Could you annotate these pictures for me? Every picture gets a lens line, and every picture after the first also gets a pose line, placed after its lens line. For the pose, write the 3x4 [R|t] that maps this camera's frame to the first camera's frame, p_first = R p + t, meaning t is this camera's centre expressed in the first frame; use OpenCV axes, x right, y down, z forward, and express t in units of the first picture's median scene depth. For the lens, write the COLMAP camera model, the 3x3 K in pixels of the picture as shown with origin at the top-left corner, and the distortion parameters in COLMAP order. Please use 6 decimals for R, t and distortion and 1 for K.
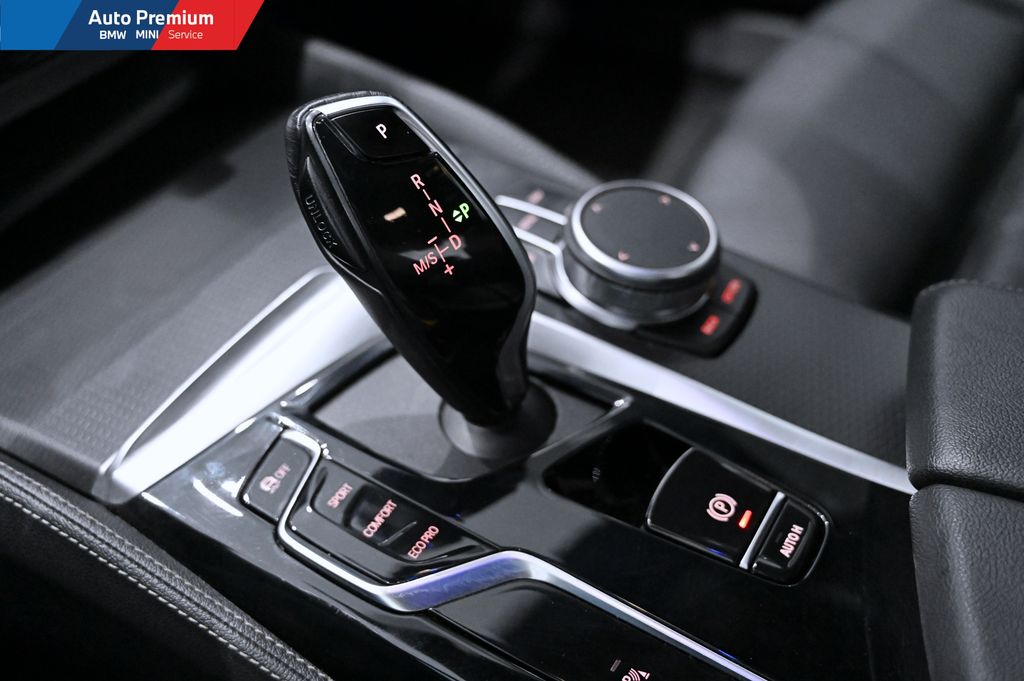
lens RADIAL K [[1149.8, 0, 510.5], [0, 1149.8, 340.2], [0, 0, 1]] dist [-0.000139, 0.000000]
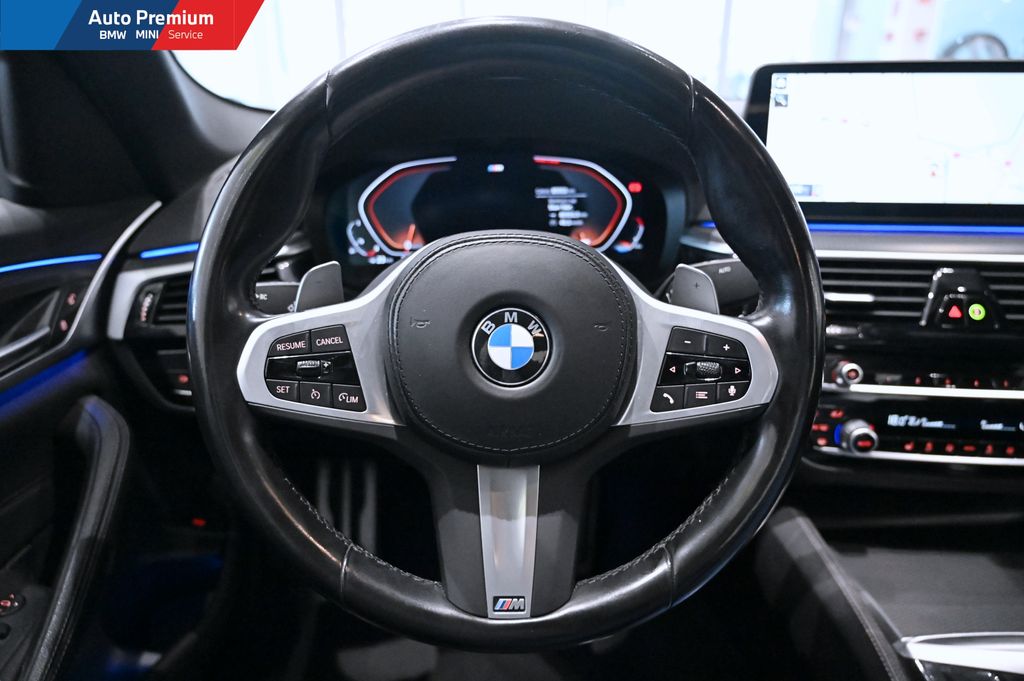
lens RADIAL K [[702.1, 0, 504.9], [0, 702.1, 338.6], [0, 0, 1]] dist [-0.009143, 0.005611]
pose [[0.543459, 0.366611, -0.755148, 0.047192], [-0.610960, 0.789655, -0.056327, 0.206691], [0.575657, 0.491977, 0.653129, -0.673589]]
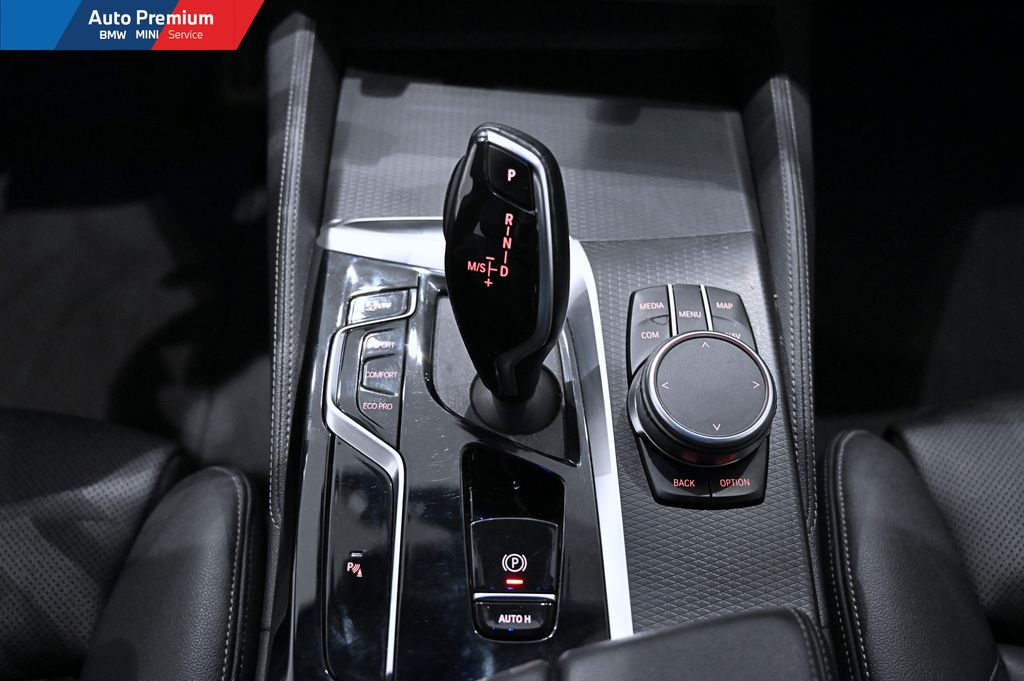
lens RADIAL K [[1186.7, 0, 517.8], [0, 1186.7, 344.4], [0, 0, 1]] dist [-0.003364, 0.000000]
pose [[0.517202, 0.716761, -0.467714, 0.629925], [-0.631277, 0.688492, 0.357026, -0.498976], [0.577920, 0.110602, 0.808564, -0.102797]]
